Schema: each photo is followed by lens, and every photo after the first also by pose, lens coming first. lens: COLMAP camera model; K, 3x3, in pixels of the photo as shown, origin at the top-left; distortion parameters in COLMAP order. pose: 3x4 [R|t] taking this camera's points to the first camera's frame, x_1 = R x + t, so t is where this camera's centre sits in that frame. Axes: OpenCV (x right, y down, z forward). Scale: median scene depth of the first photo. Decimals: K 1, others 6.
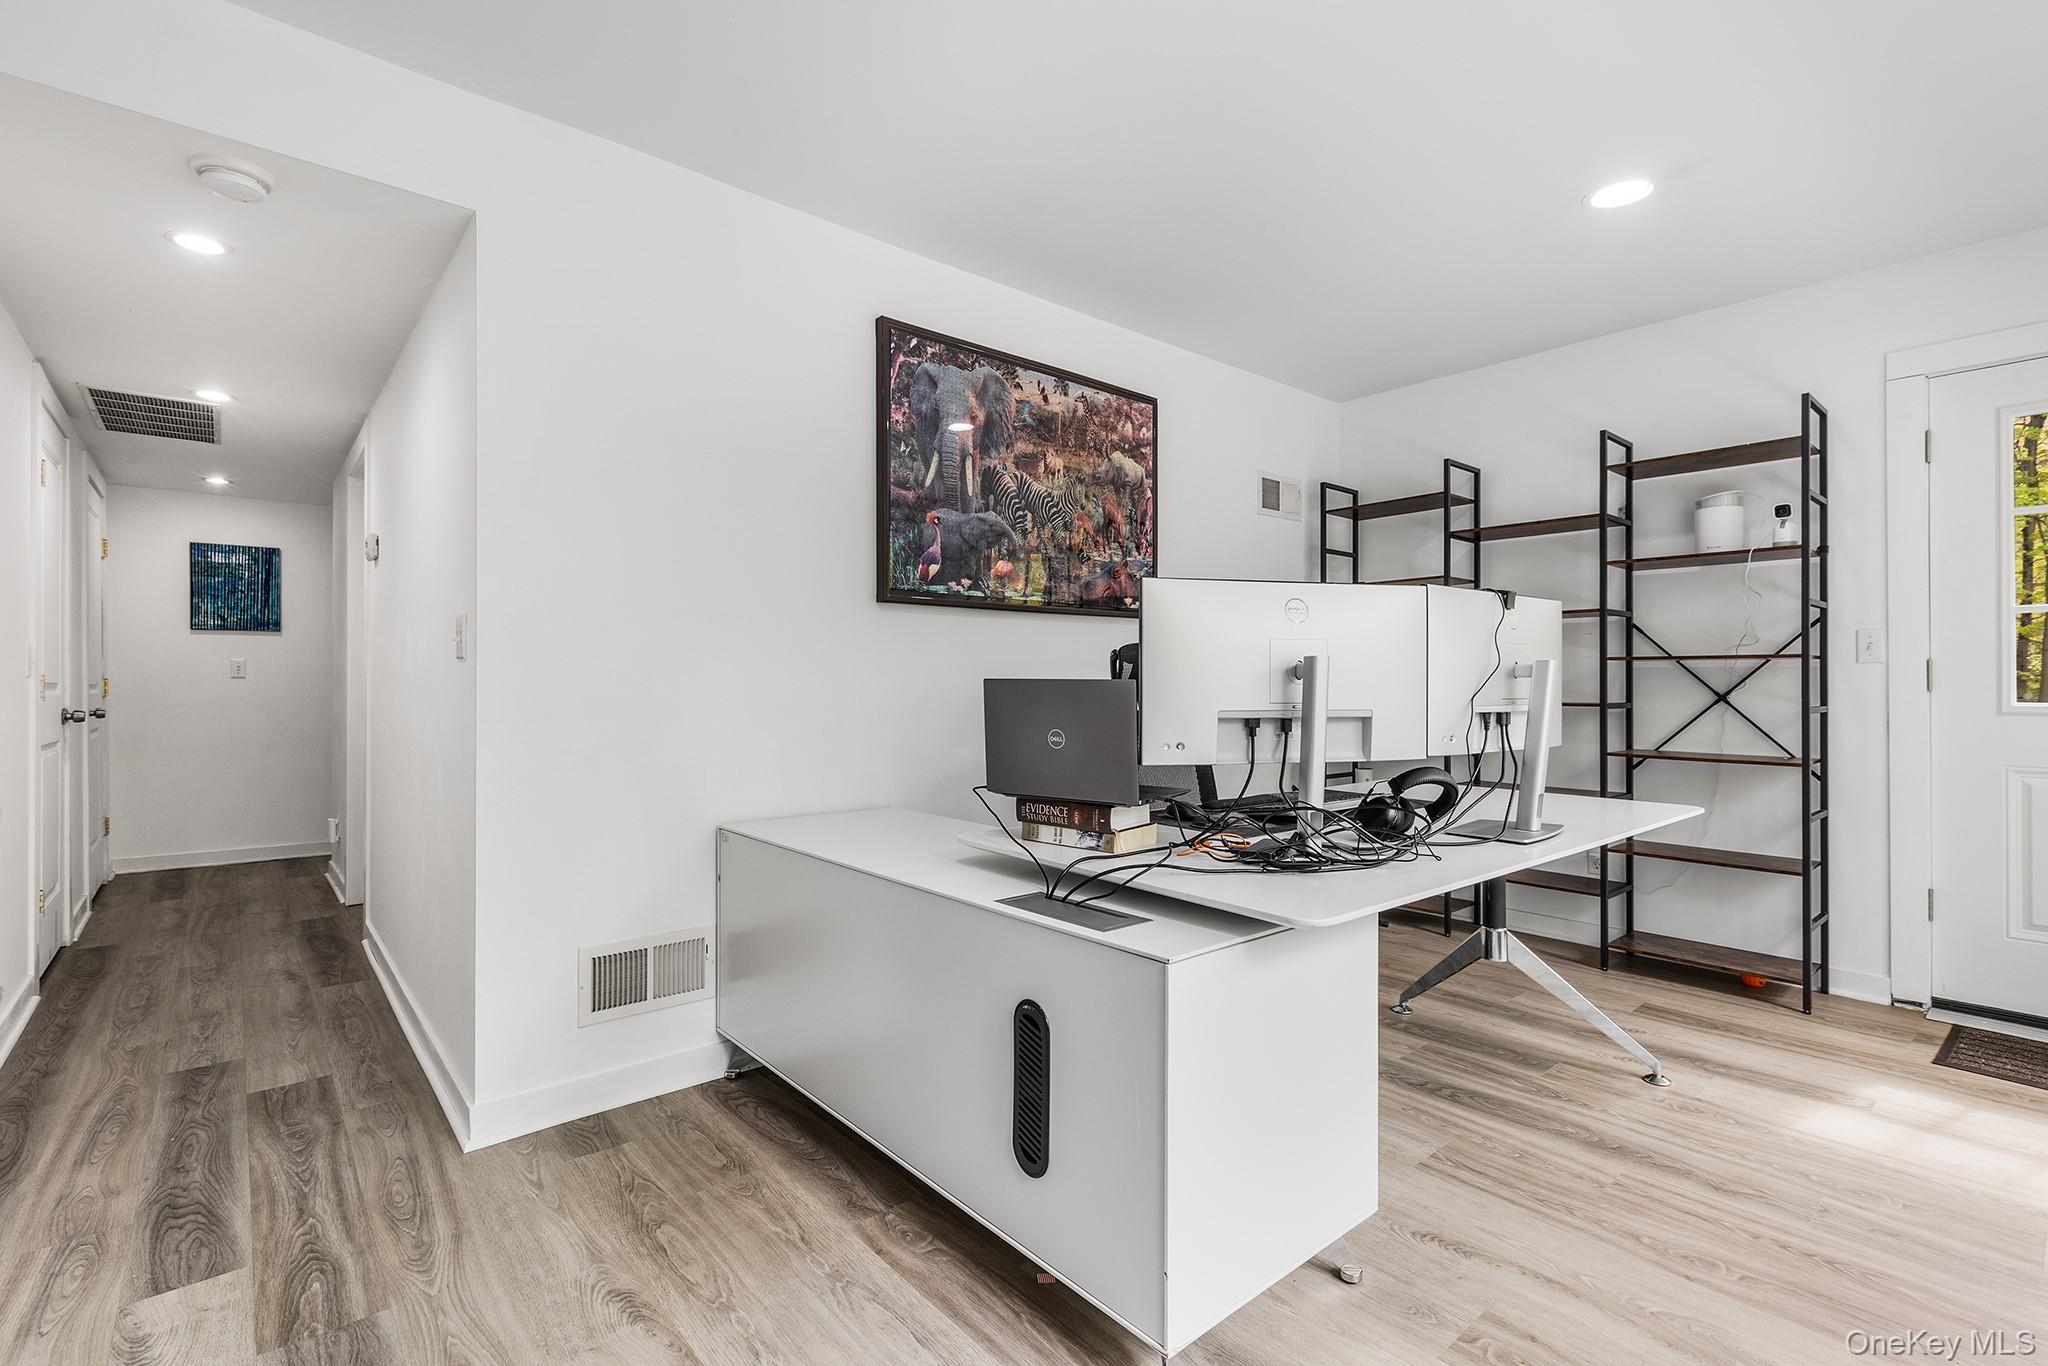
lens RADIAL K [[933.7, 0, 1019.4], [0, 933.7, 676.9], [0, 0, 1]] dist [-0.000343, -0.000666]
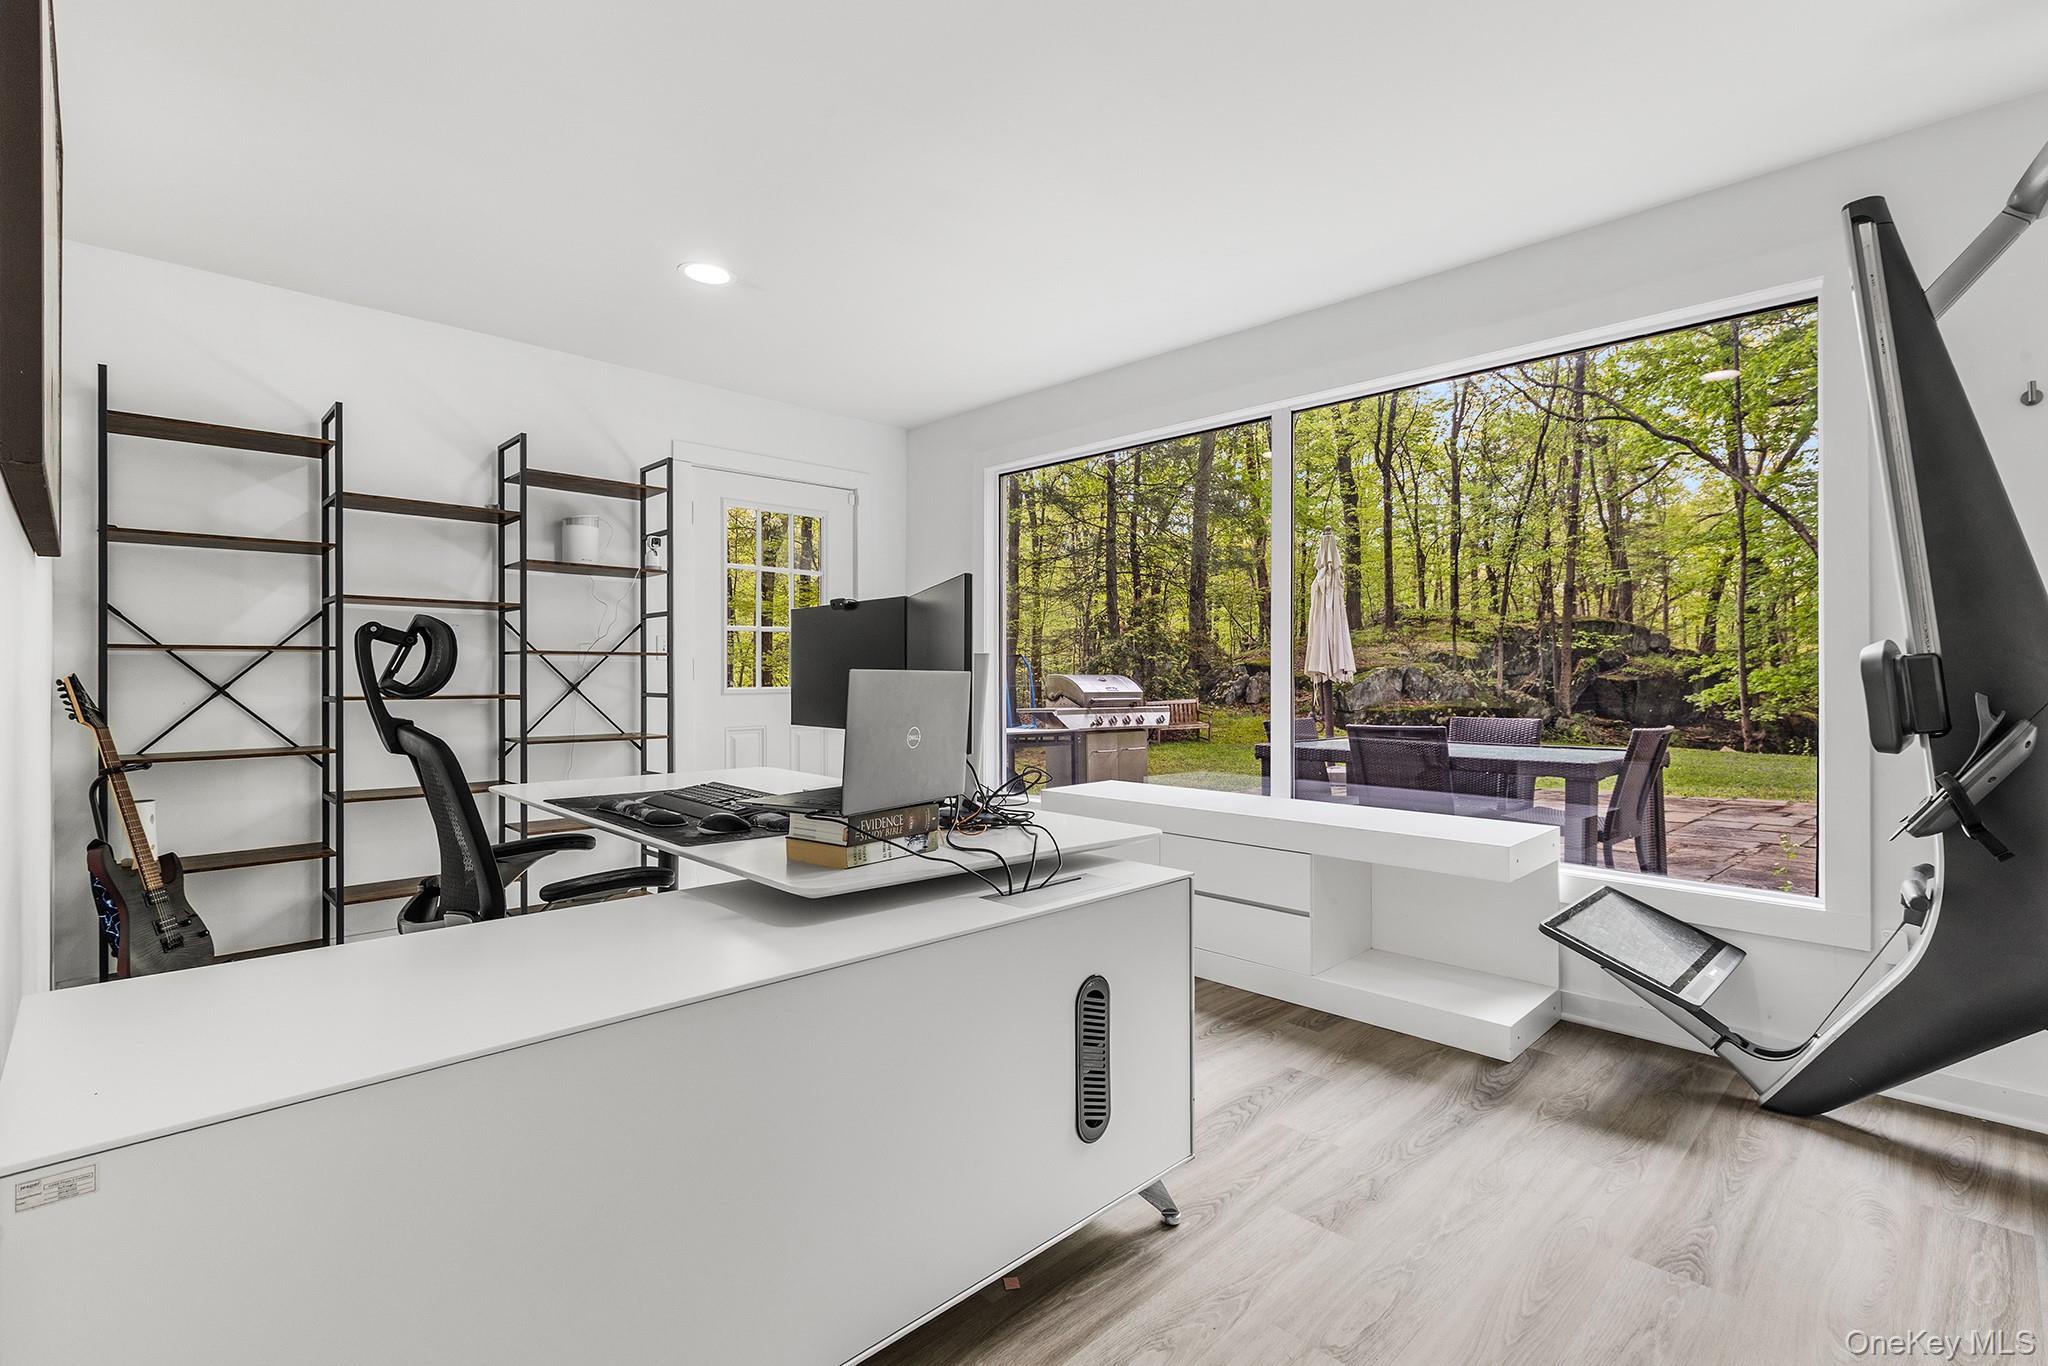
lens RADIAL K [[933.7, 0, 1019.4], [0, 933.7, 676.9], [0, 0, 1]] dist [-0.000343, -0.000666]
pose [[-0.067122, -0.003503, 0.997739, -0.450657], [-0.004441, 0.999985, 0.003212, 0.002845], [-0.997735, -0.004215, -0.067136, 0.504939]]
